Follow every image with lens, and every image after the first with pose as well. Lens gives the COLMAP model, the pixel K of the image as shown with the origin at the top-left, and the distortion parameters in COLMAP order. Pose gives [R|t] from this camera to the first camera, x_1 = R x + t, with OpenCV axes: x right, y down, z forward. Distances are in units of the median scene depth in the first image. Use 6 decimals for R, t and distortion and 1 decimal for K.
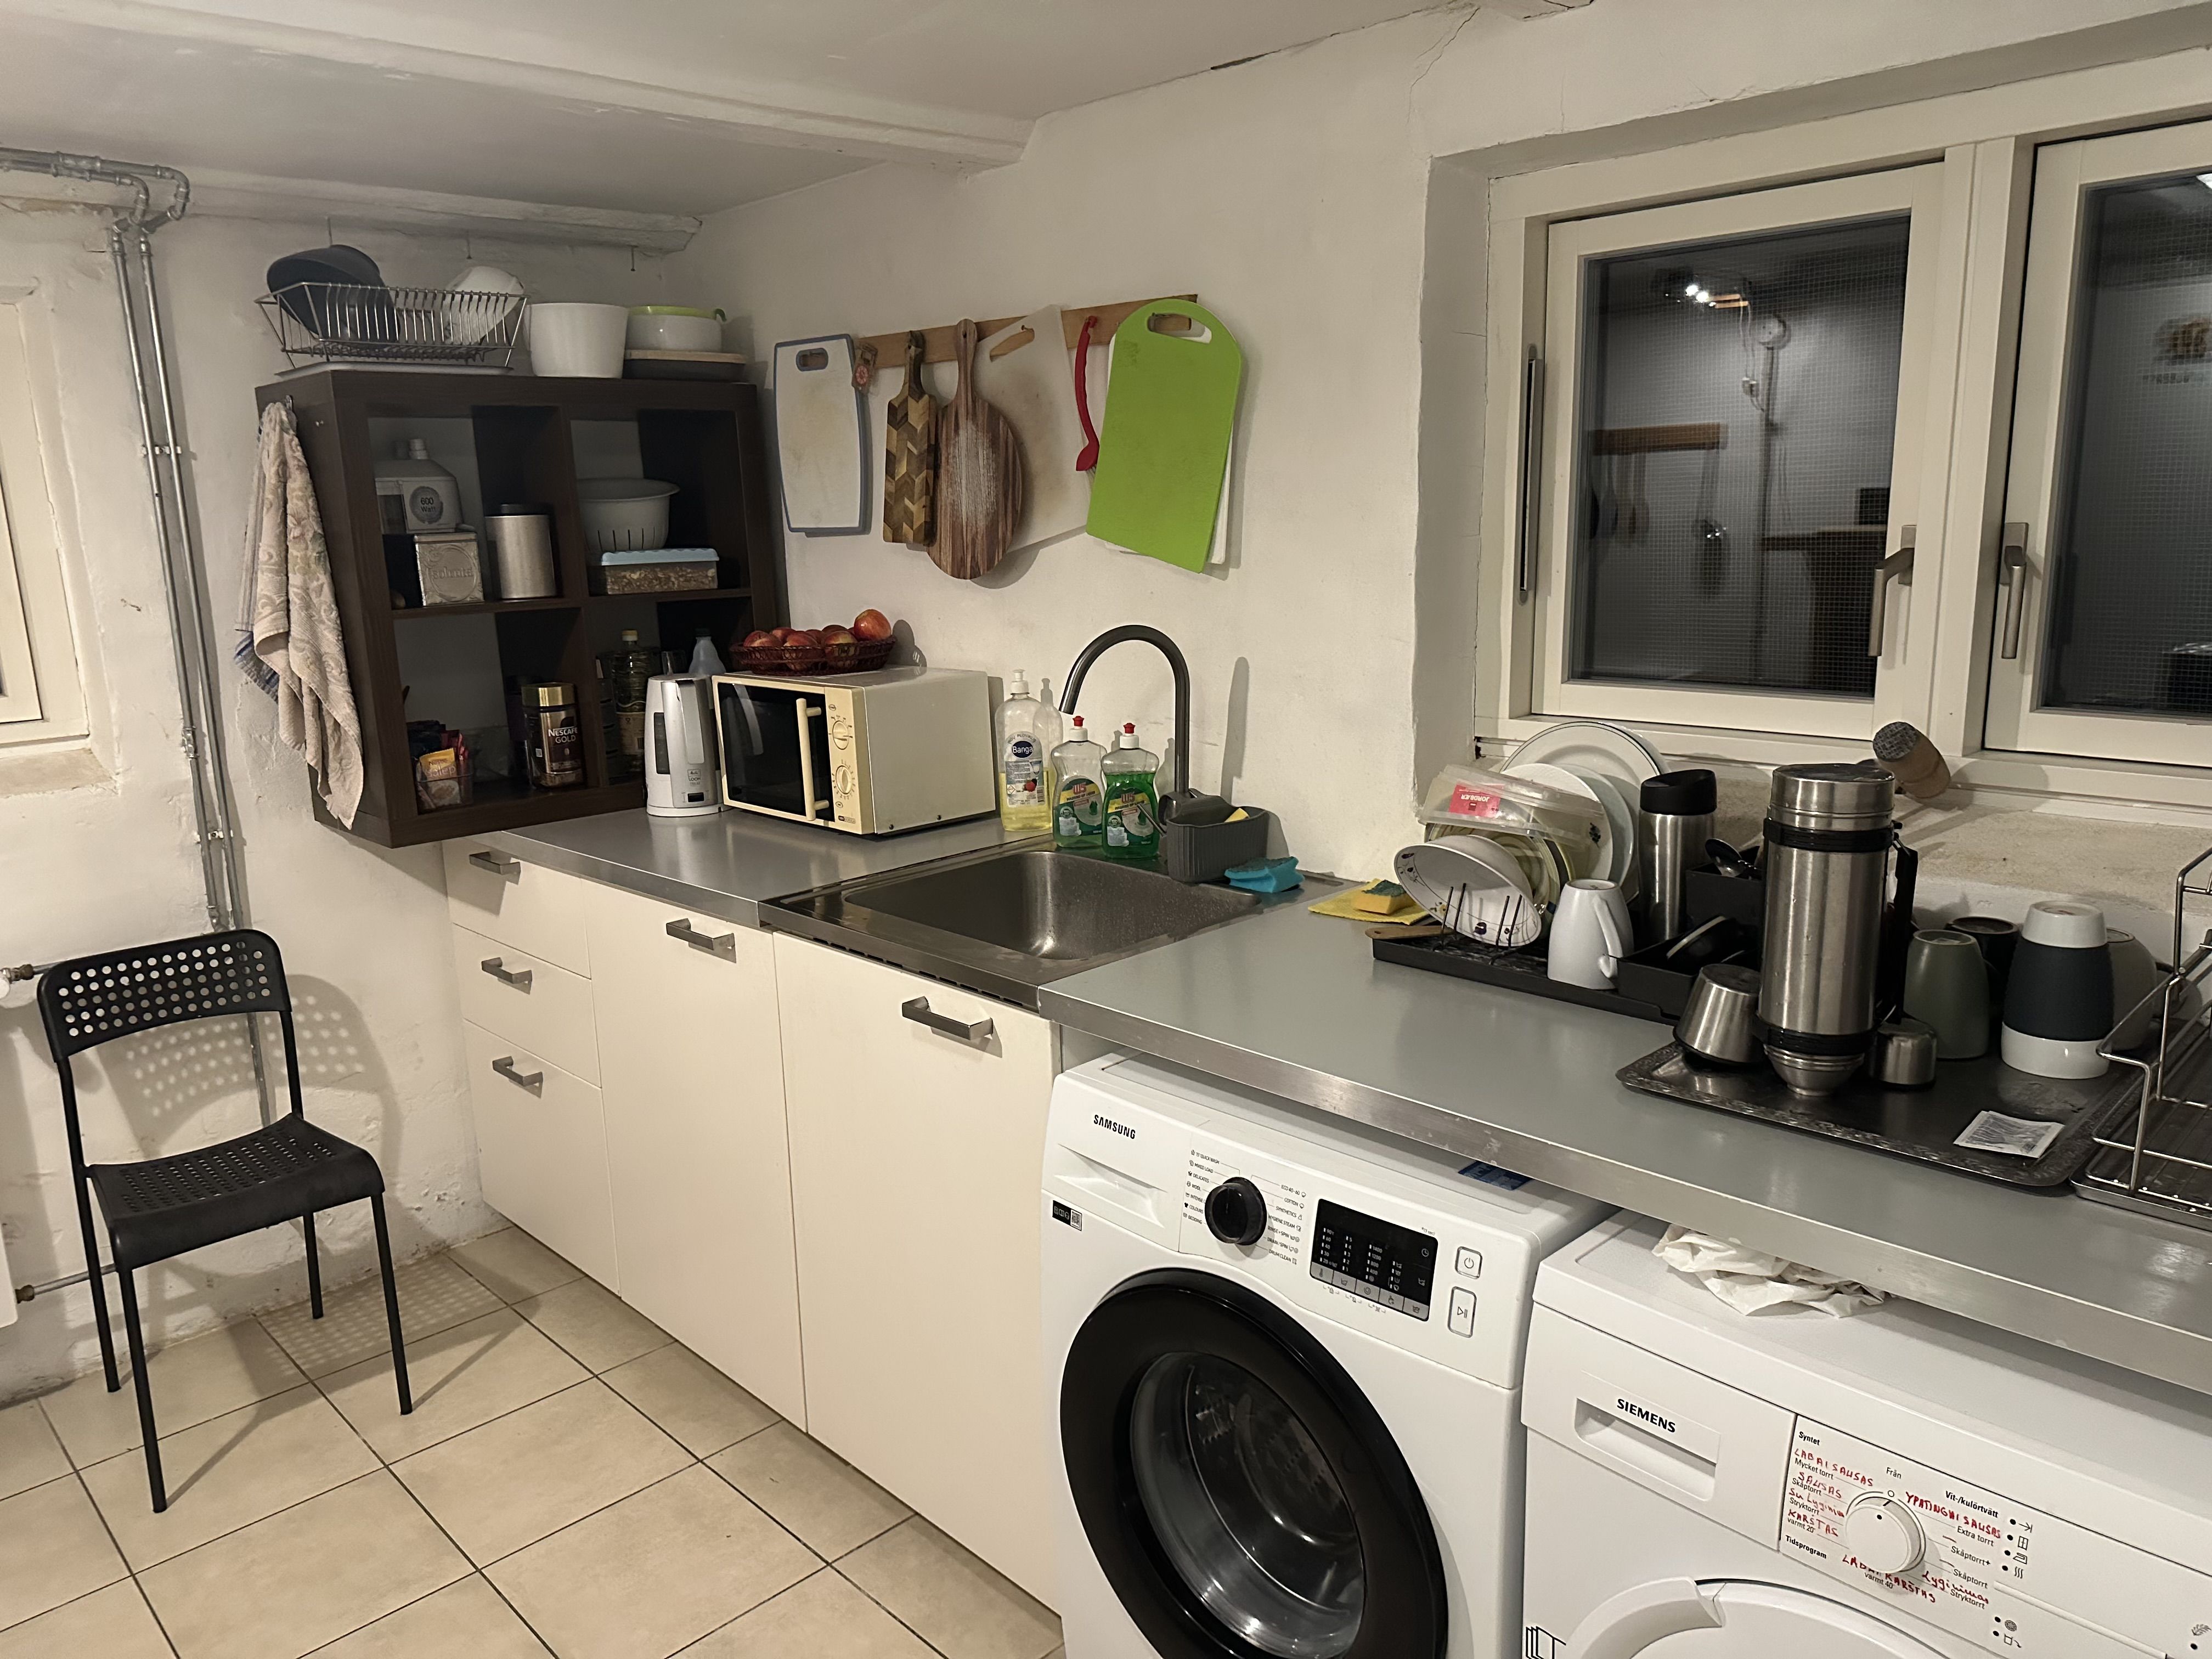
lens RADIAL K [[1538.3, 0, 1113.0], [0, 1538.3, 825.7], [0, 0, 1]] dist [0.020308, -0.050993]
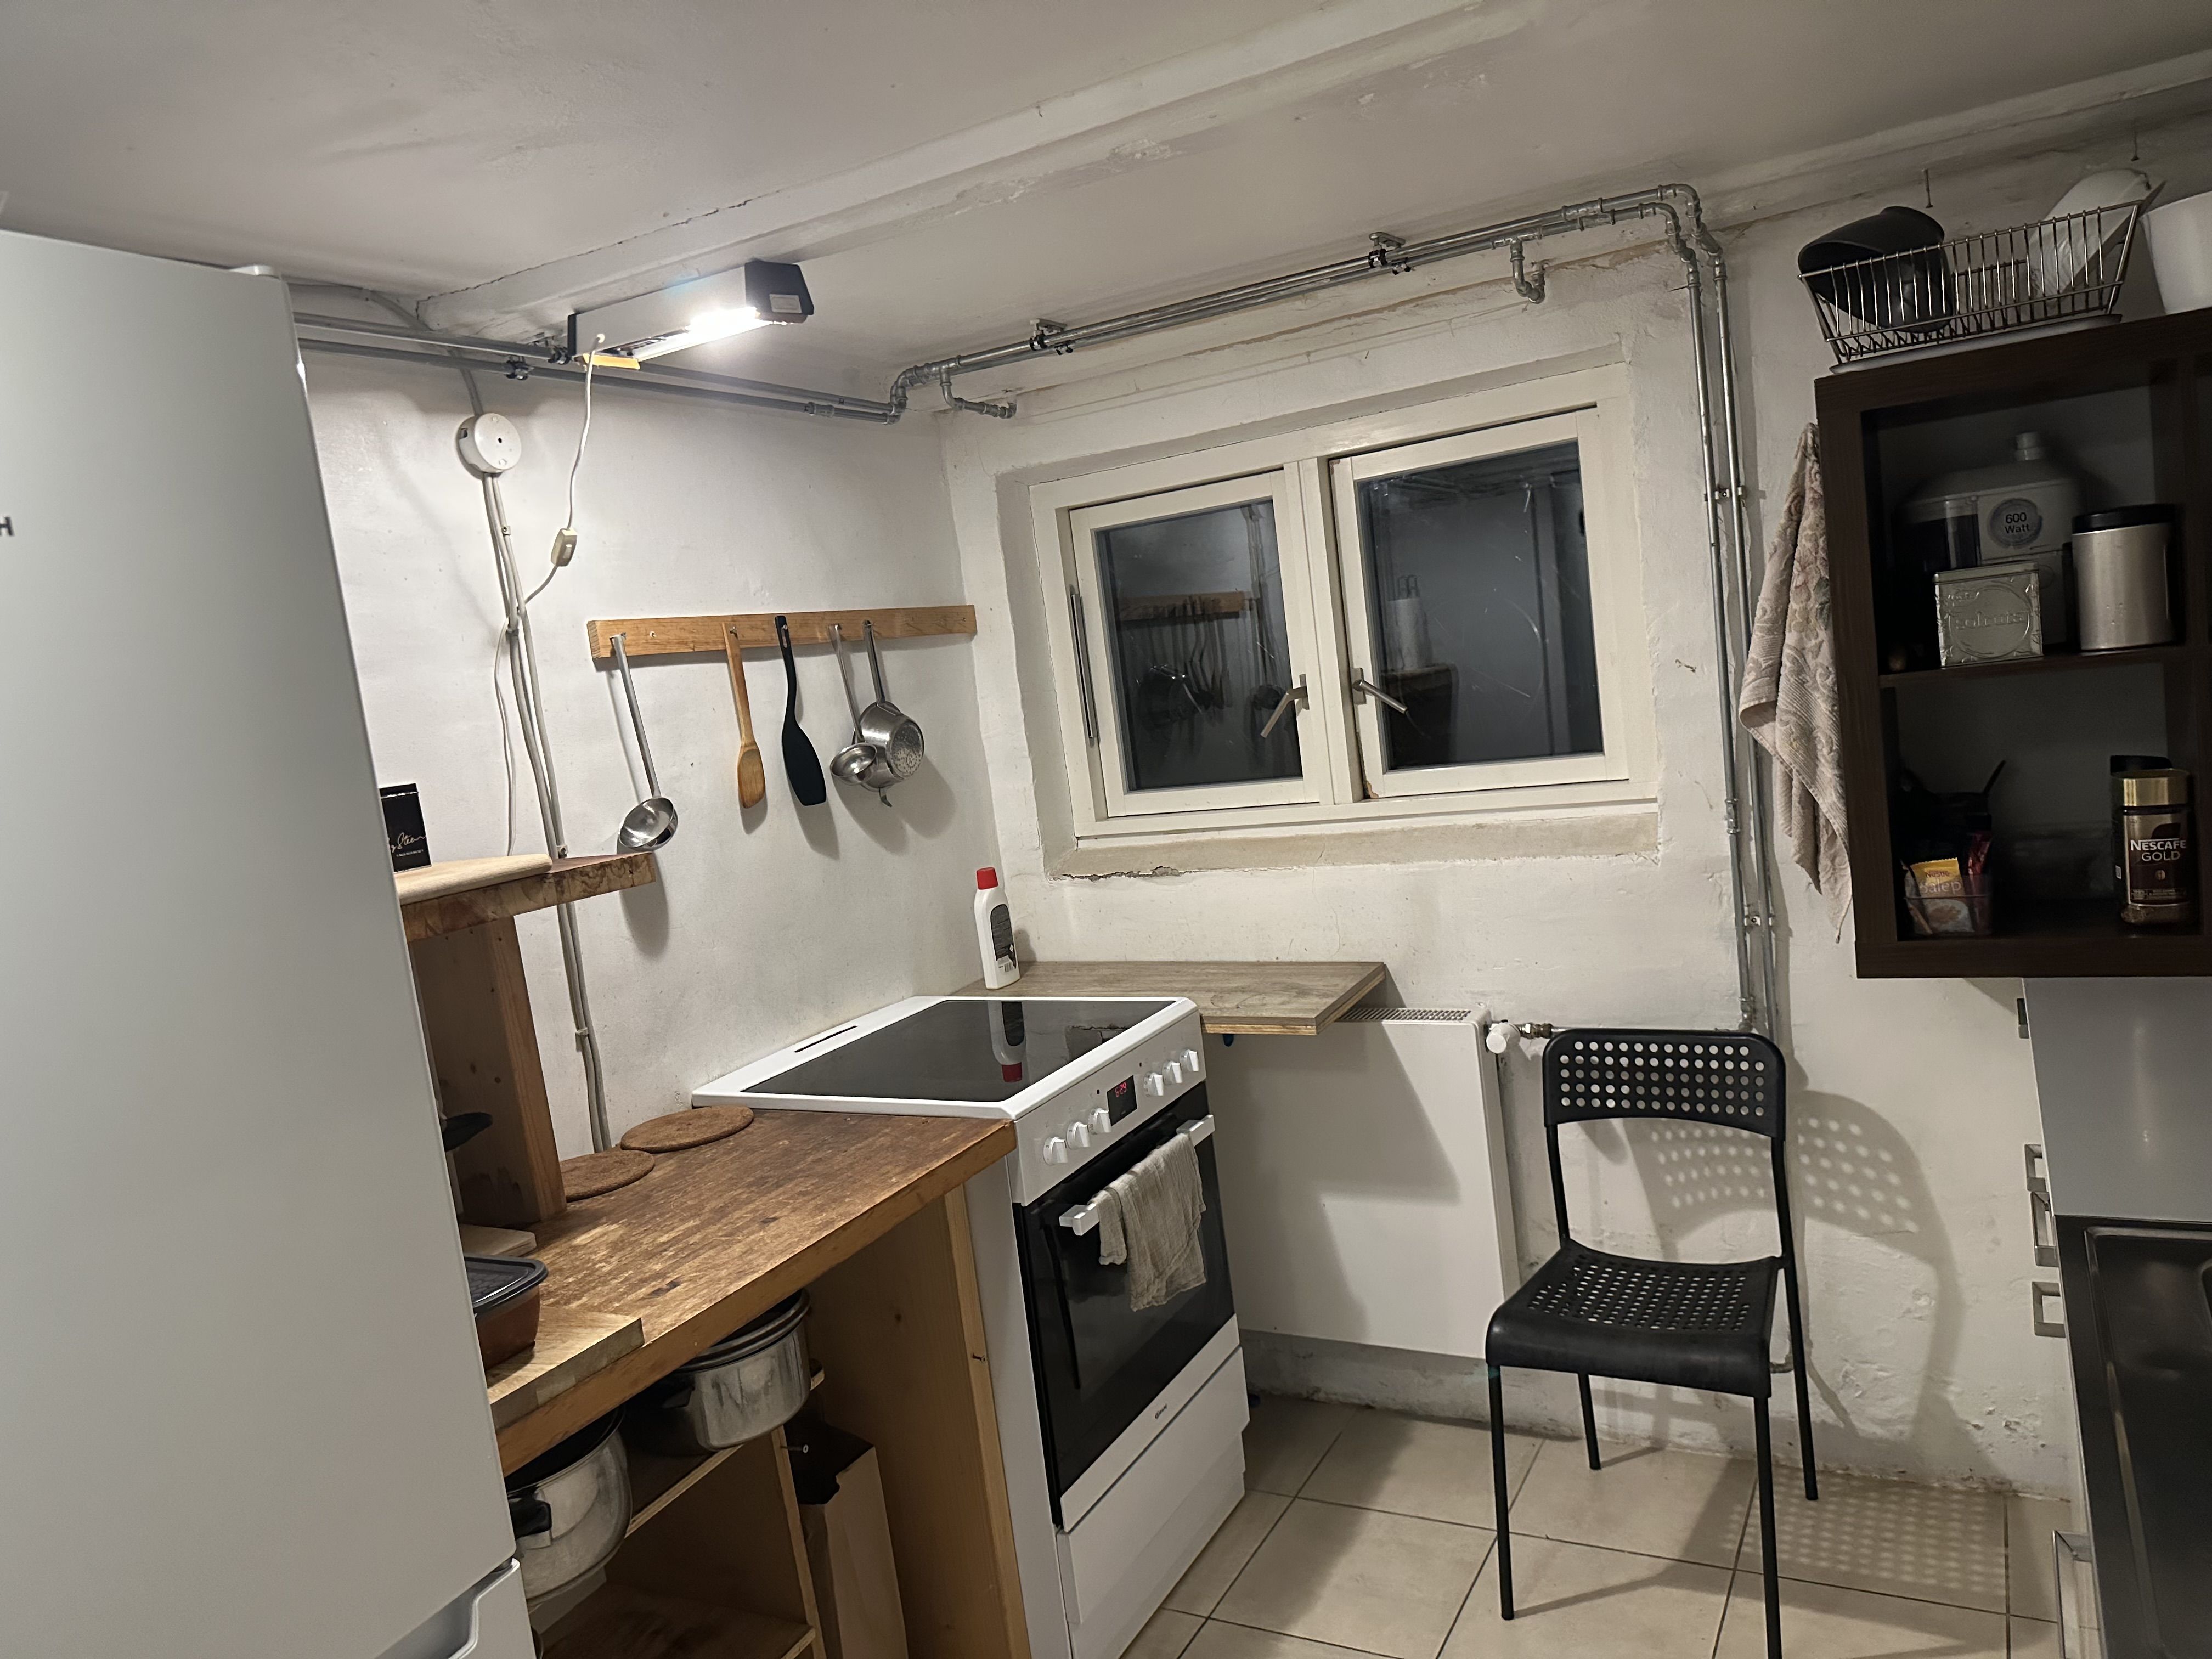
lens RADIAL K [[1538.3, 0, 1111.7], [0, 1538.3, 819.6], [0, 0, 1]] dist [0.020308, -0.050993]
pose [[0.269906, 0.095071, -0.958182, 0.167744], [-0.079926, 0.993892, 0.076100, -0.092436], [0.959564, 0.056044, 0.275856, 0.407579]]
